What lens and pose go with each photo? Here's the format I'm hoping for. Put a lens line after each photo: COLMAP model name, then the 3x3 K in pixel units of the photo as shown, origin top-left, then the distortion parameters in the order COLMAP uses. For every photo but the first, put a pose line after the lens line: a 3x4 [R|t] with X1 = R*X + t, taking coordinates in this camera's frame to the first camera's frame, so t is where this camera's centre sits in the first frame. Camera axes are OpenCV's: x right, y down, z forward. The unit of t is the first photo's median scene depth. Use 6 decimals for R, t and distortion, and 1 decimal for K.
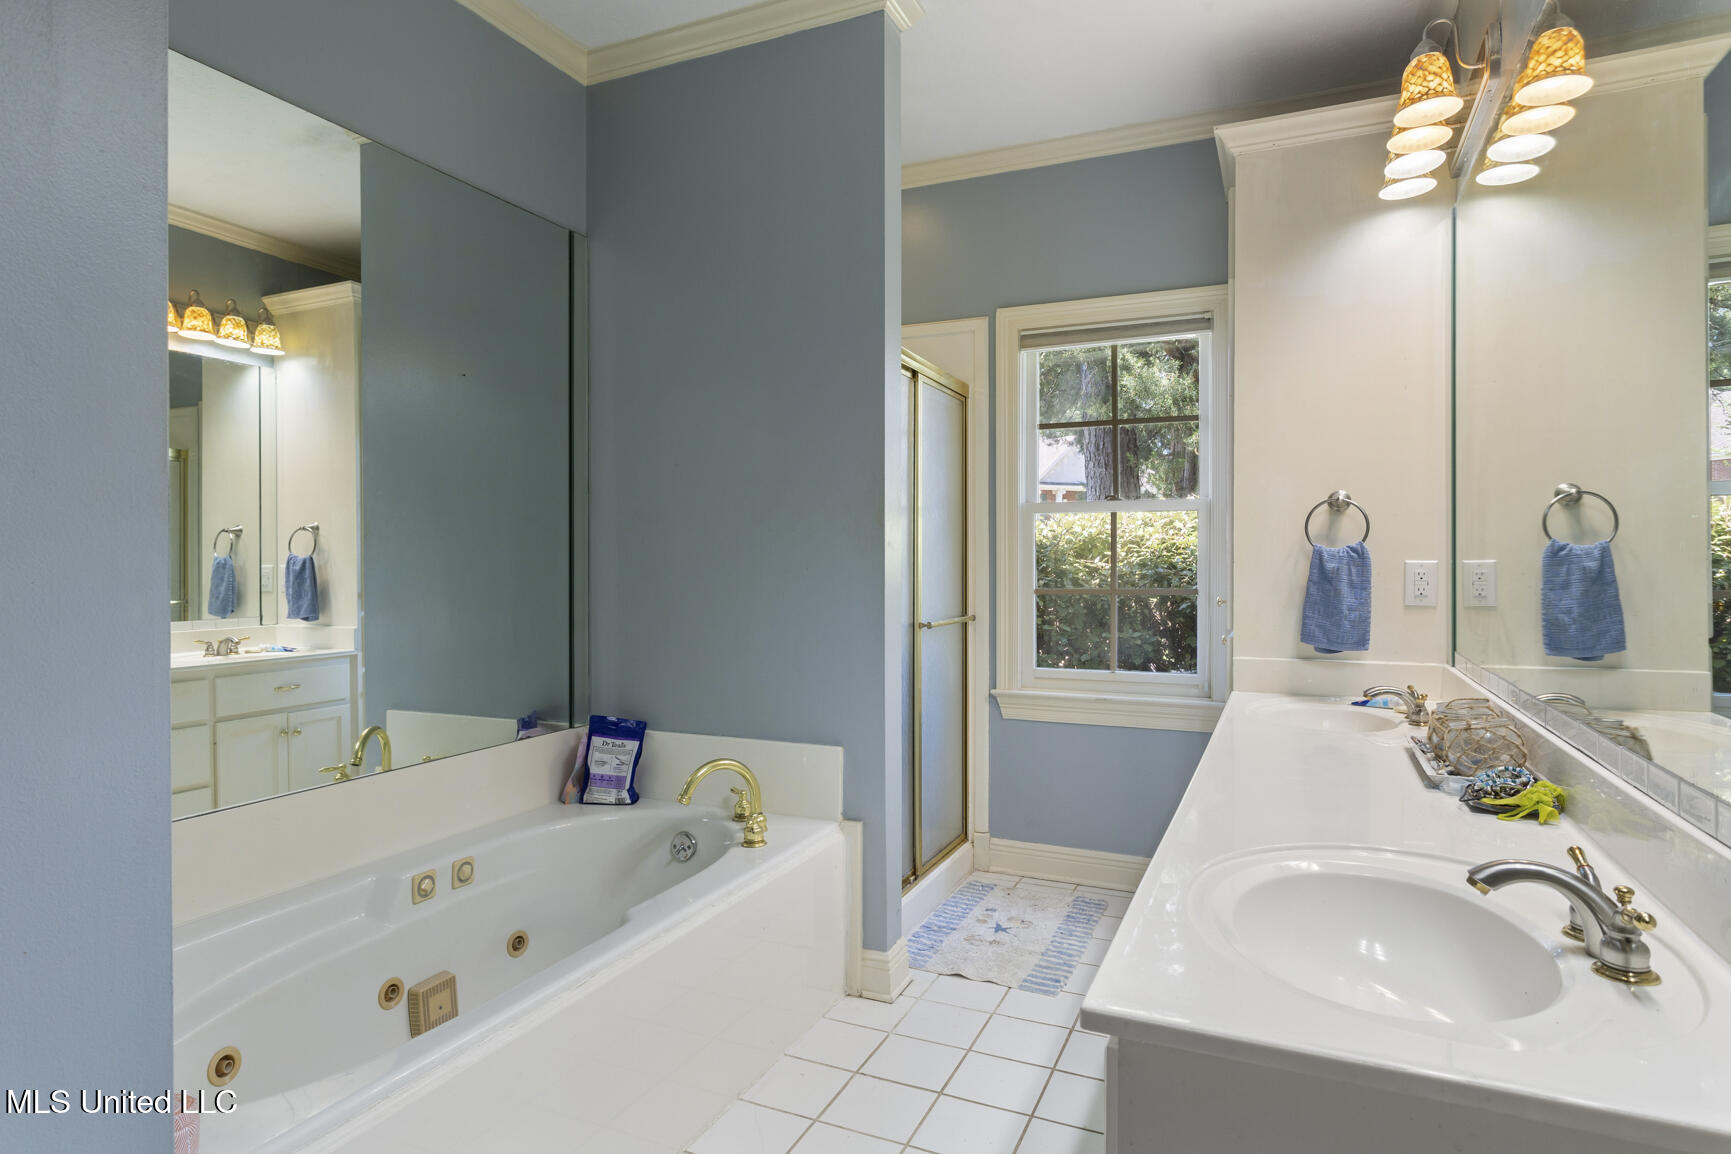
lens RADIAL K [[950.9, 0, 866.7], [0, 950.9, 559.8], [0, 0, 1]] dist [0.000672, 0.000381]
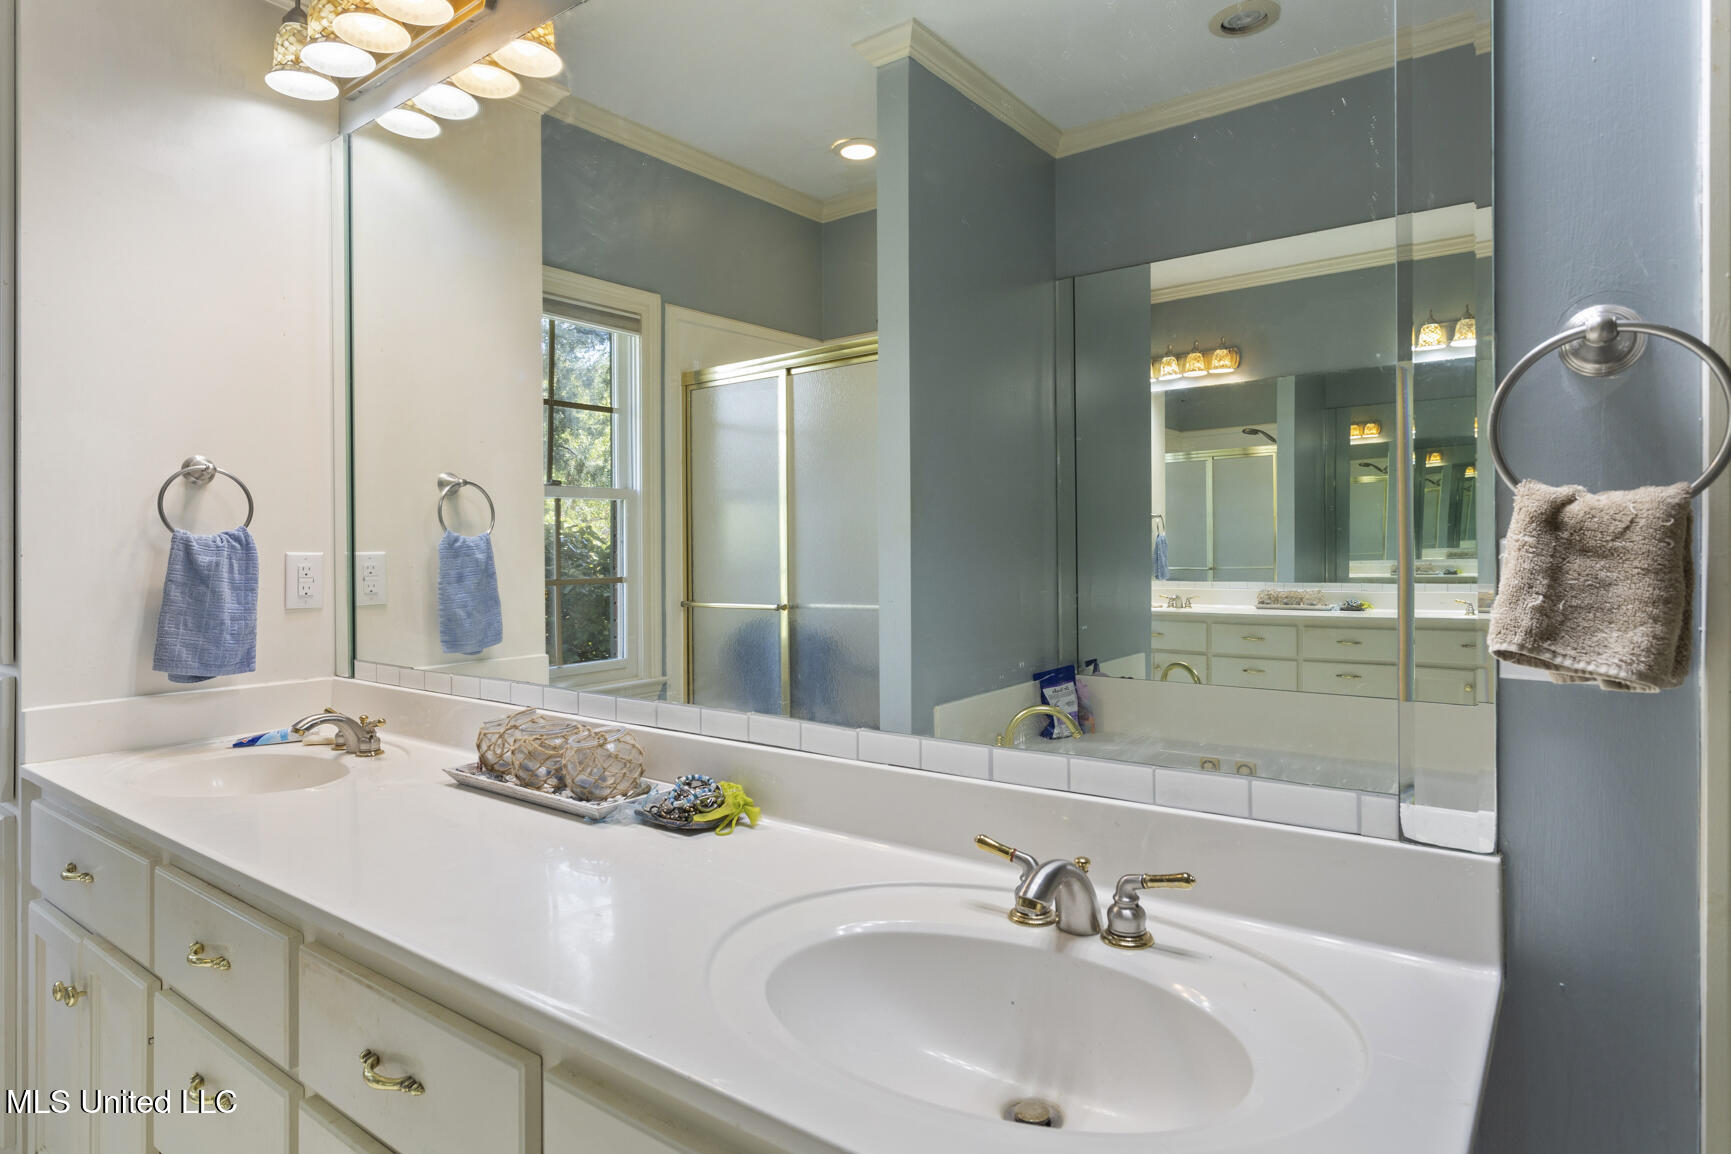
lens RADIAL K [[950.9, 0, 866.7], [0, 950.9, 559.8], [0, 0, 1]] dist [0.000672, 0.000381]
pose [[0.217751, -0.006043, 0.975986, -0.105752], [-0.001974, 0.999976, 0.006632, 0.000728], [-0.976002, -0.003371, 0.217734, 0.359963]]
